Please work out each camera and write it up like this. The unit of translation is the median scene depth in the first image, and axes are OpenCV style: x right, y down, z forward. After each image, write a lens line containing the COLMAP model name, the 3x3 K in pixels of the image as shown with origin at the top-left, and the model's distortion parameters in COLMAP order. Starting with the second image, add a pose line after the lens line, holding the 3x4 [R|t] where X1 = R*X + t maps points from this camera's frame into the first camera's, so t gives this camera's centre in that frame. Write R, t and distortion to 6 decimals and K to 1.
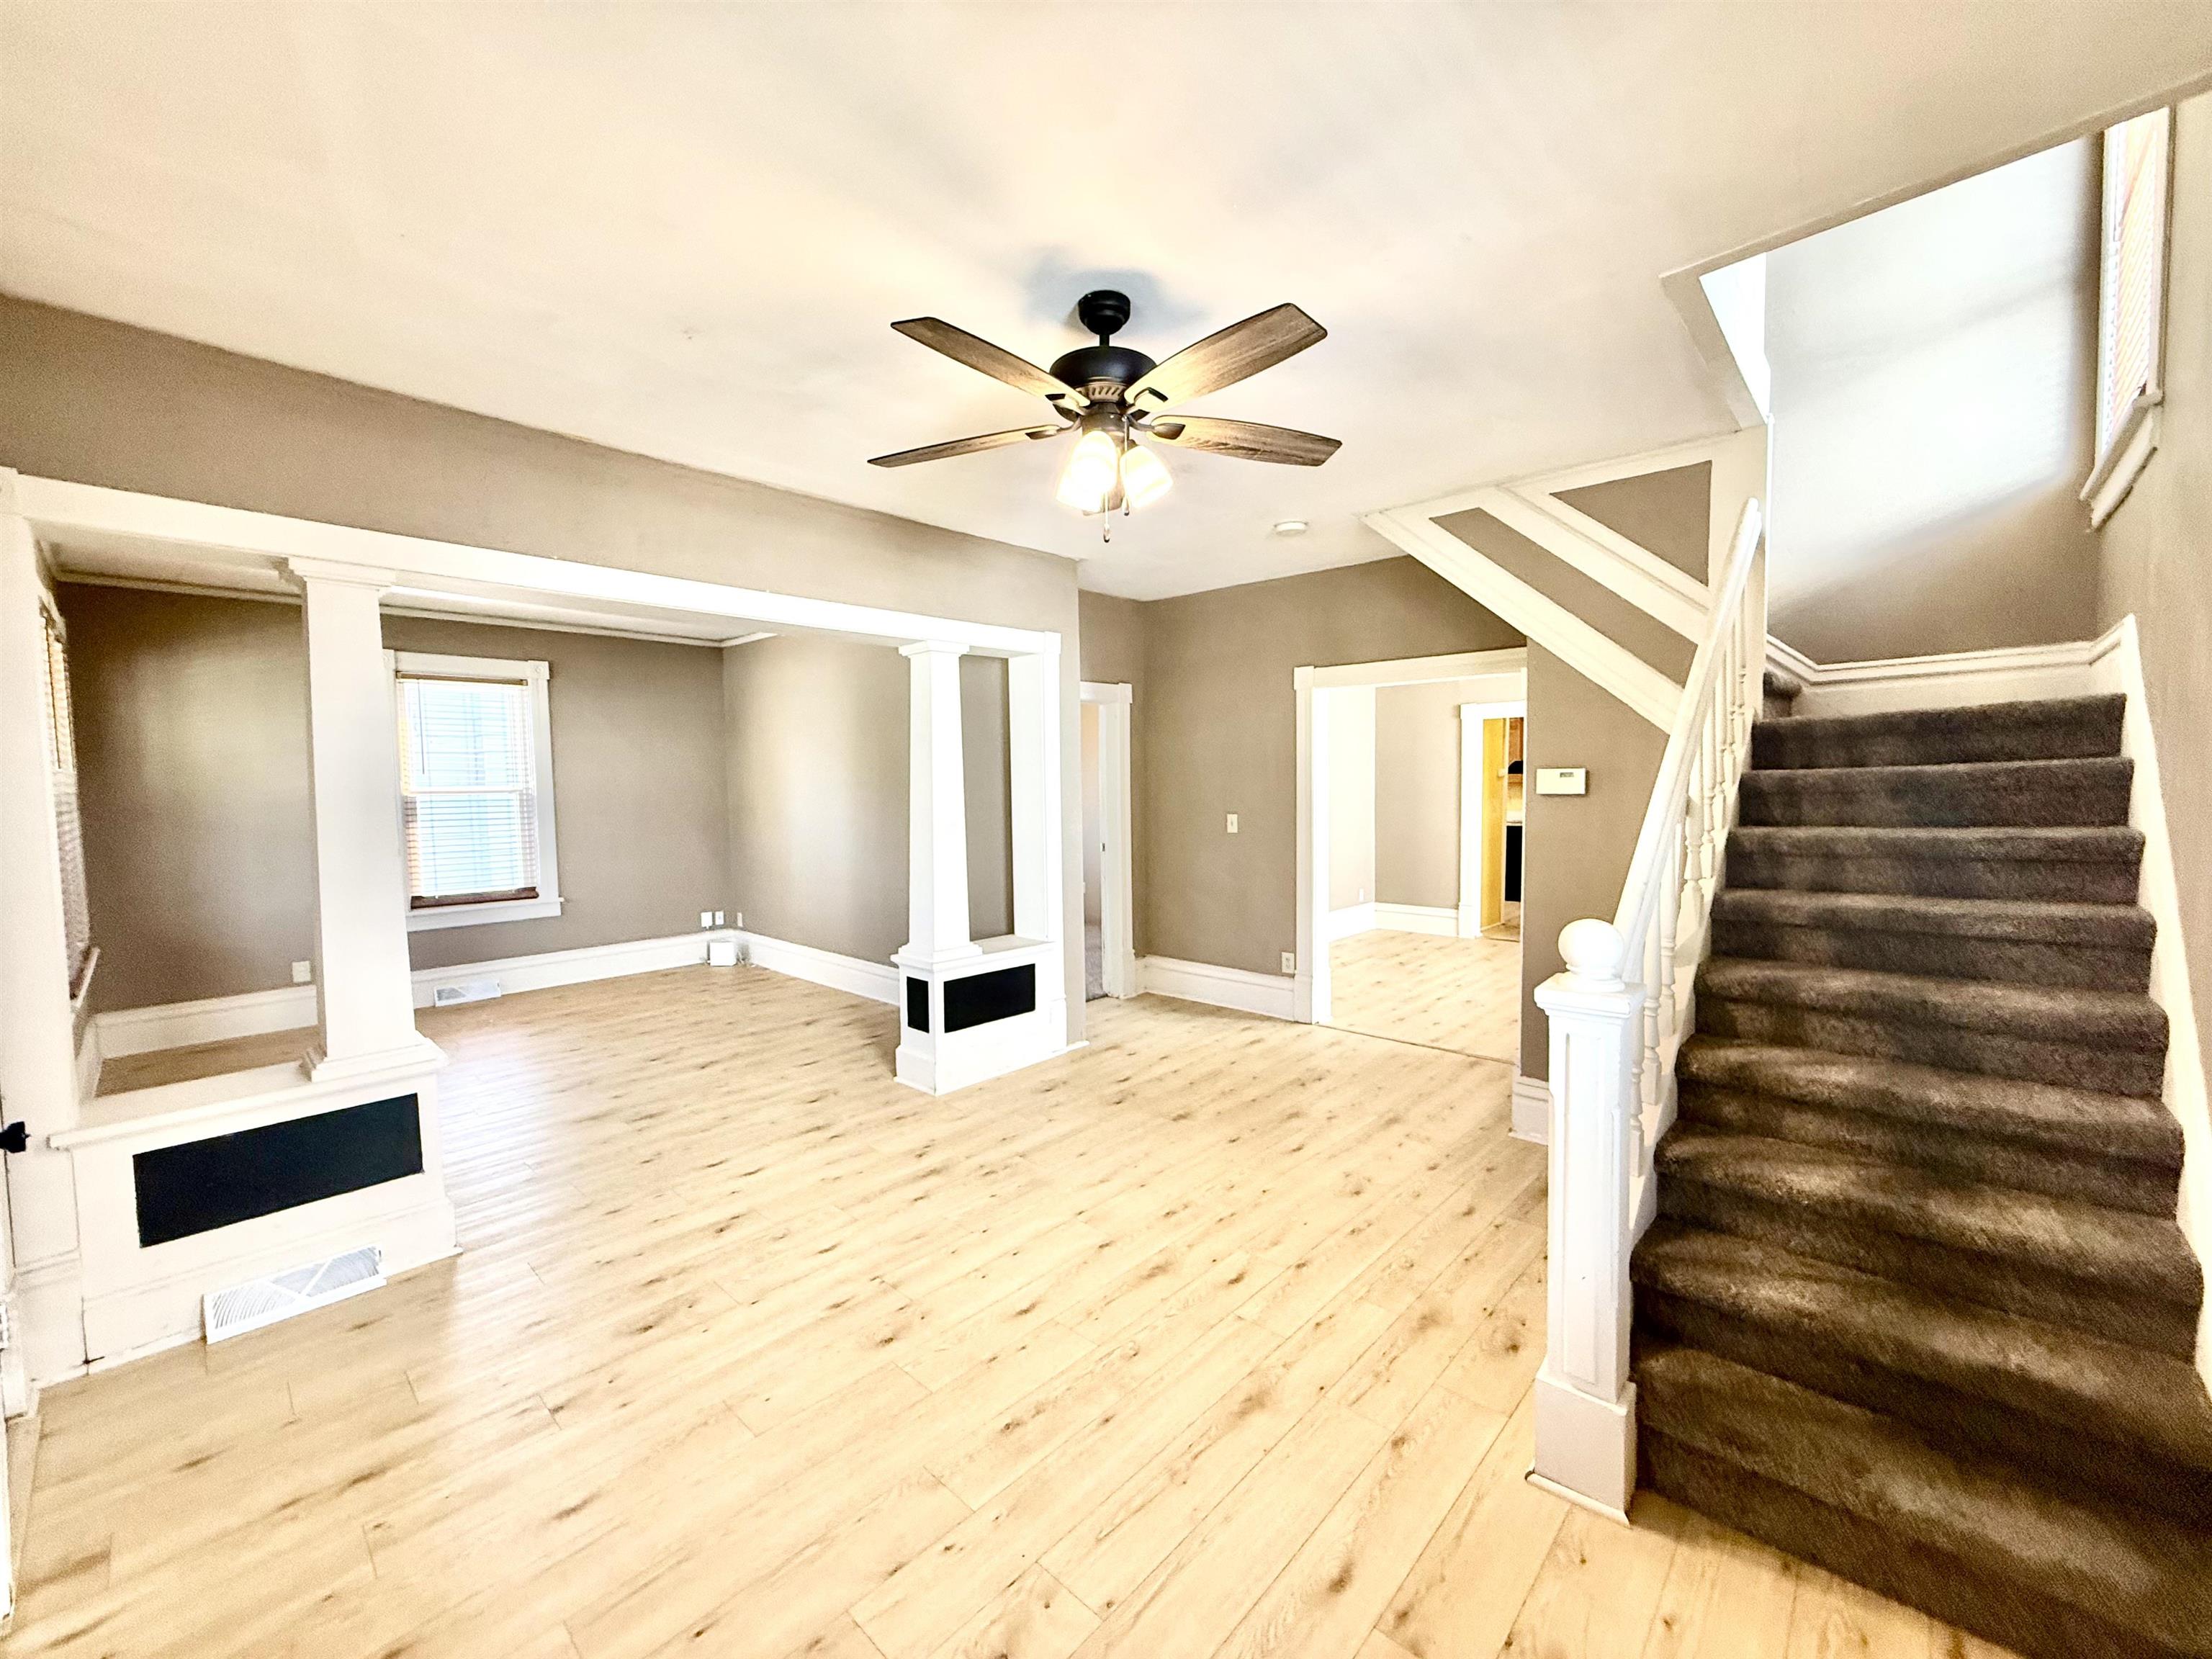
lens RADIAL K [[877.3, 0, 1101.8], [0, 877.3, 833.9], [0, 0, 1]] dist [-0.000699, -0.000724]
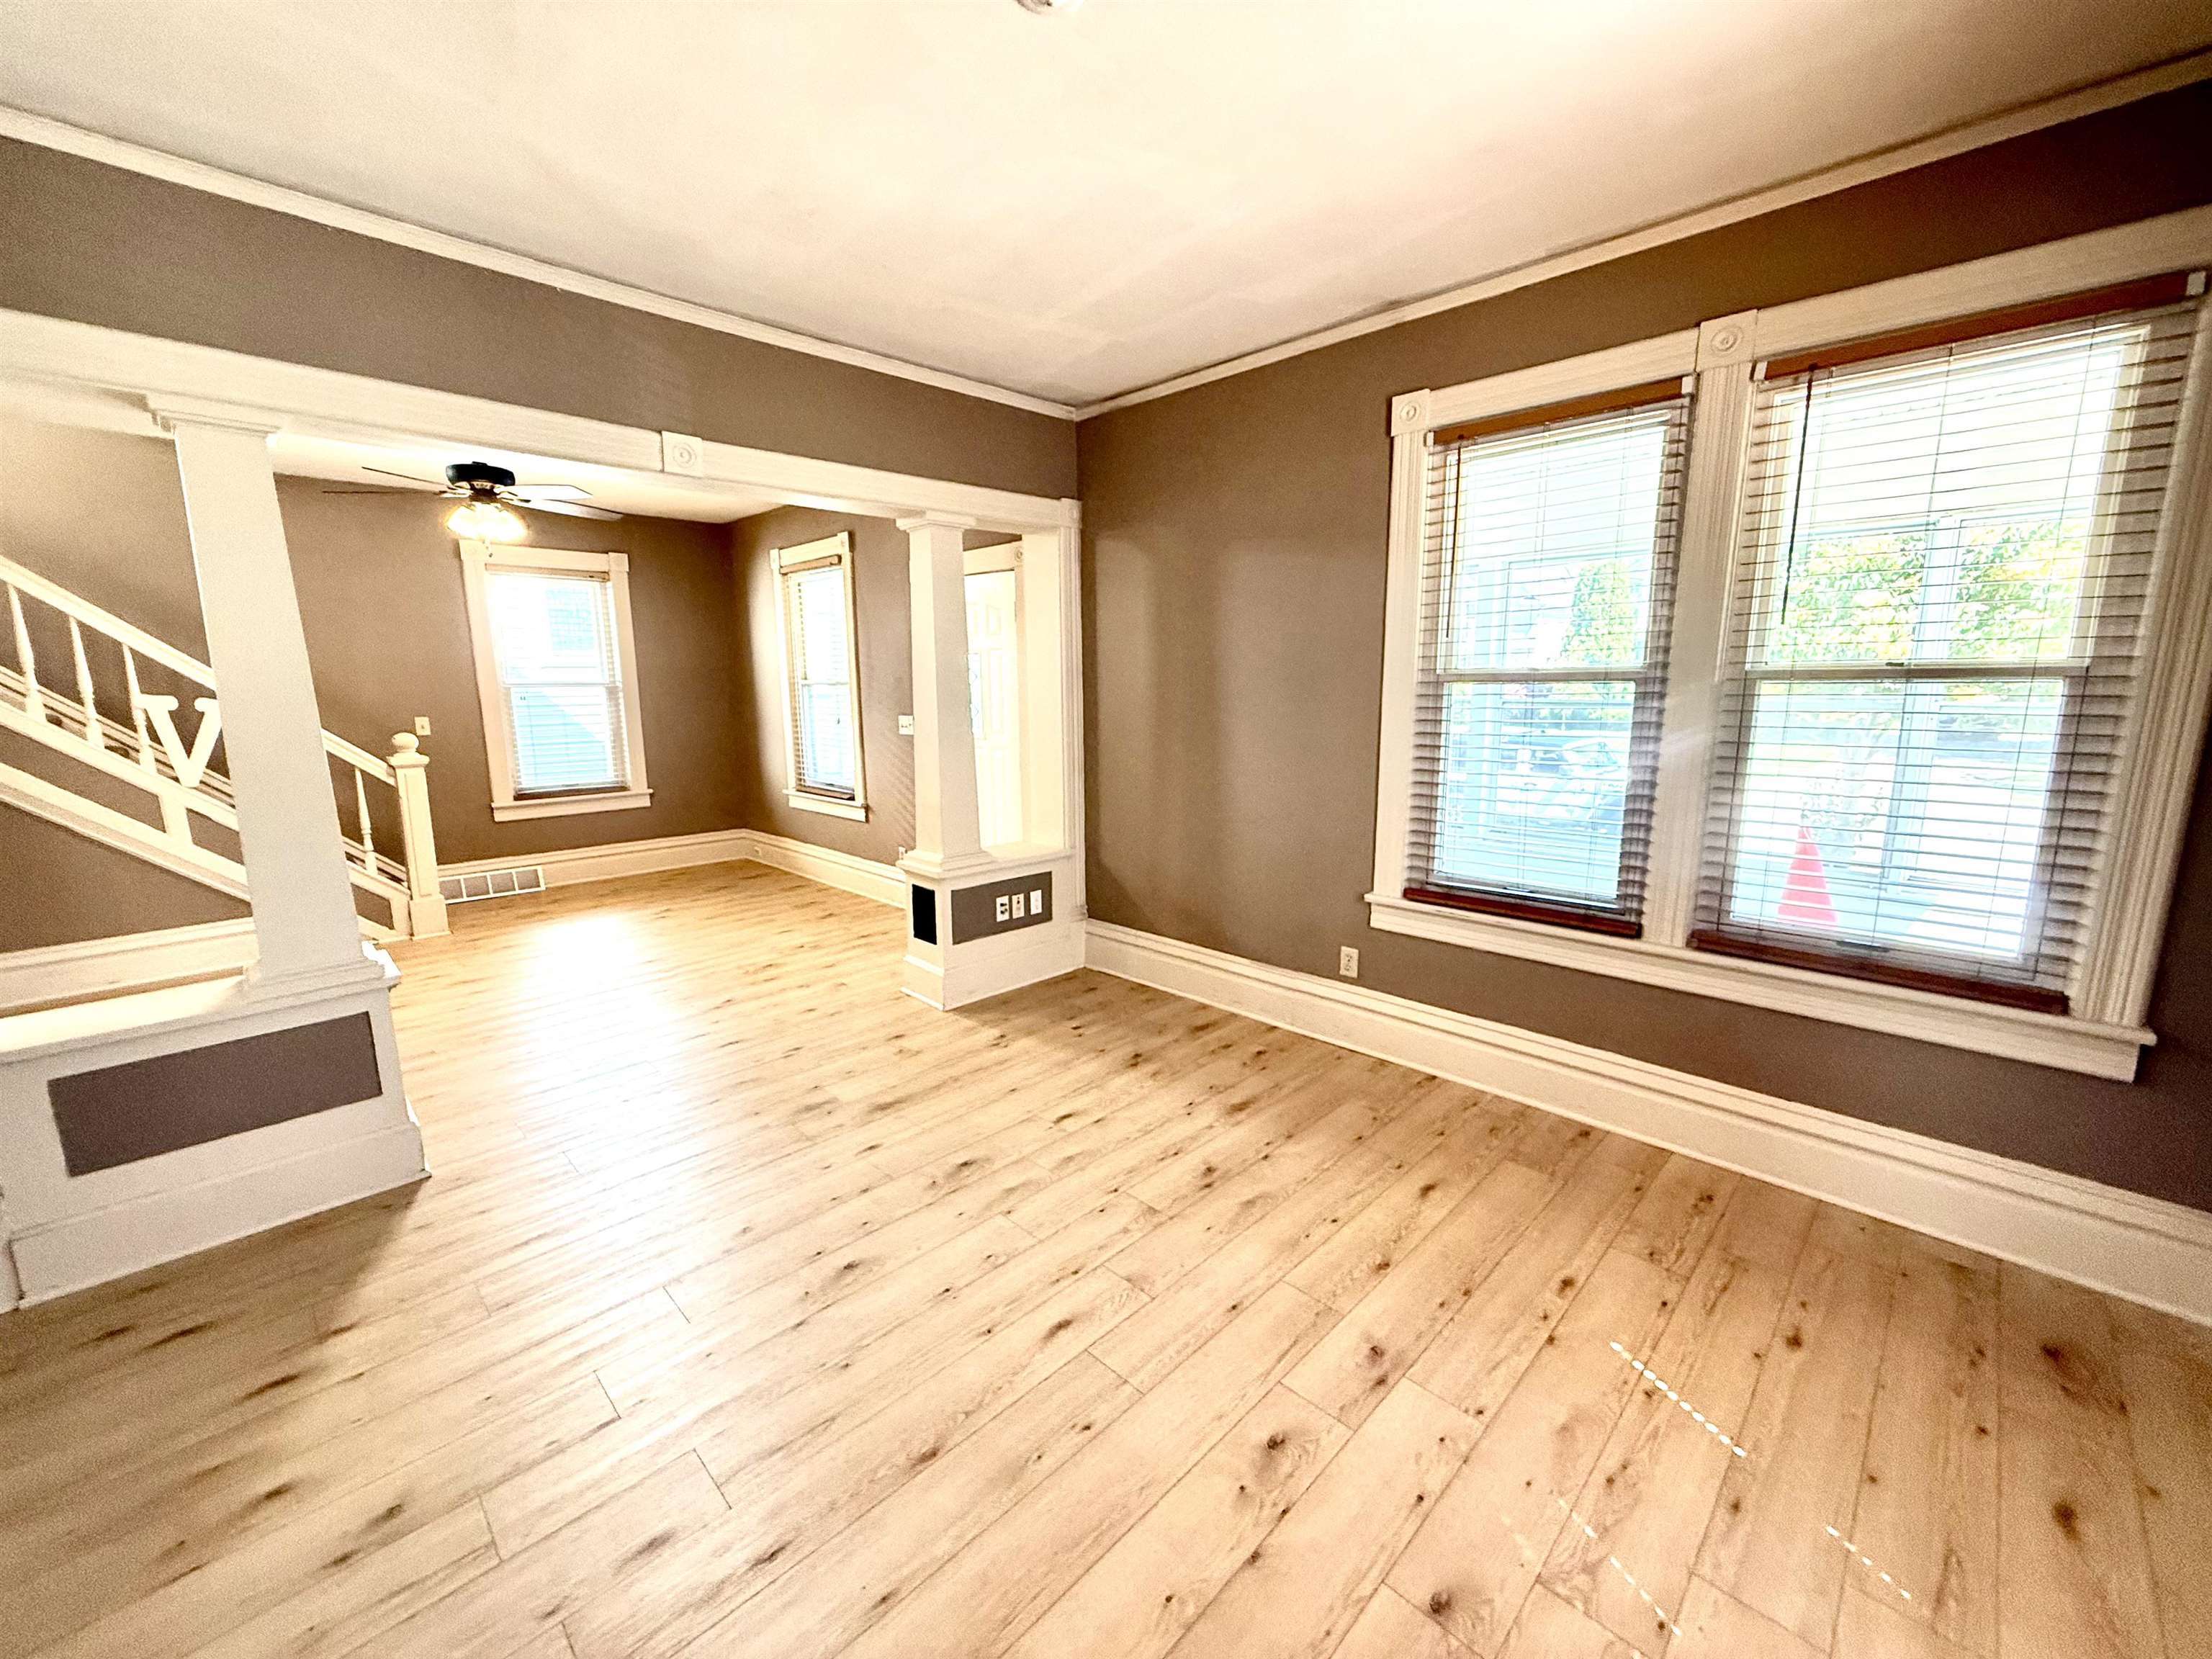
lens RADIAL K [[880.2, 0, 1101.4], [0, 880.2, 830.3], [0, 0, 1]] dist [-0.000549, 0.000213]
pose [[-0.999095, 0.014334, 0.040056, -0.735275], [0.023103, 0.973405, 0.227922, -0.078480], [-0.035723, 0.228641, -0.972855, 1.542207]]
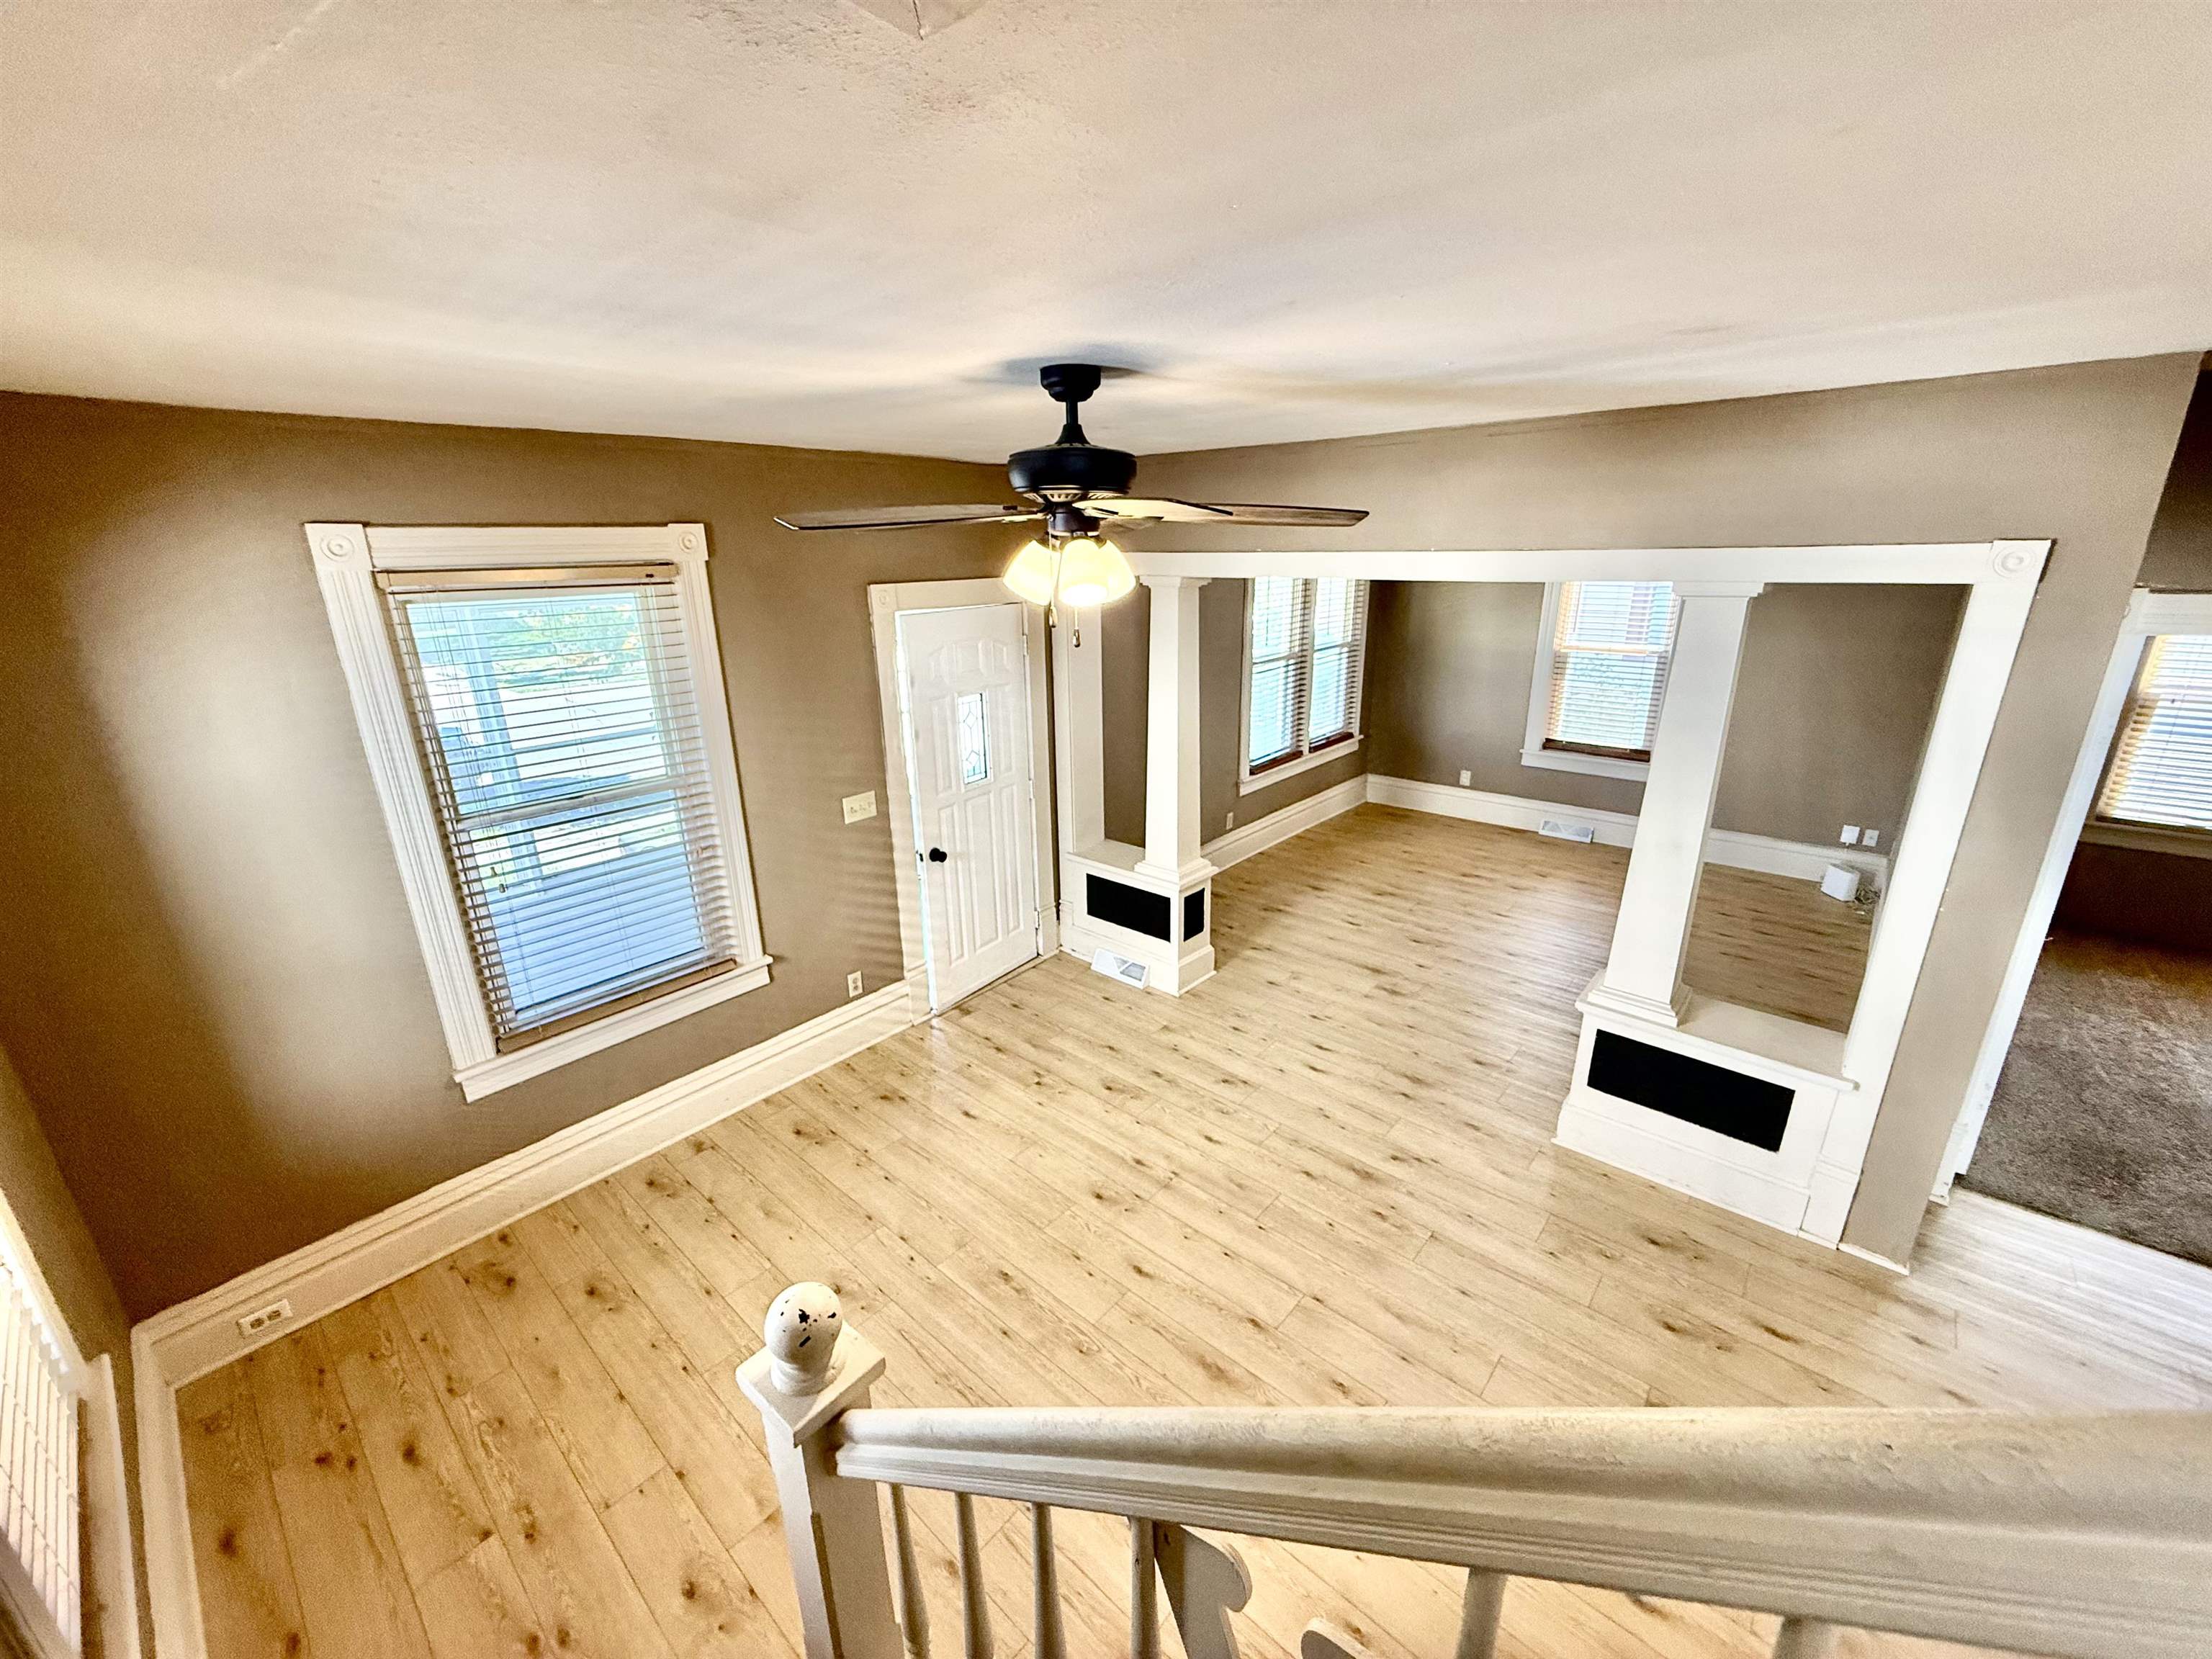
lens RADIAL K [[880.2, 0, 1101.4], [0, 880.2, 830.3], [0, 0, 1]] dist [-0.000549, 0.000213]
pose [[0.025640, 0.321822, -0.946453, 0.483705], [-0.041083, 0.946304, 0.320658, -0.227805], [0.998827, 0.030661, 0.037485, 0.506811]]
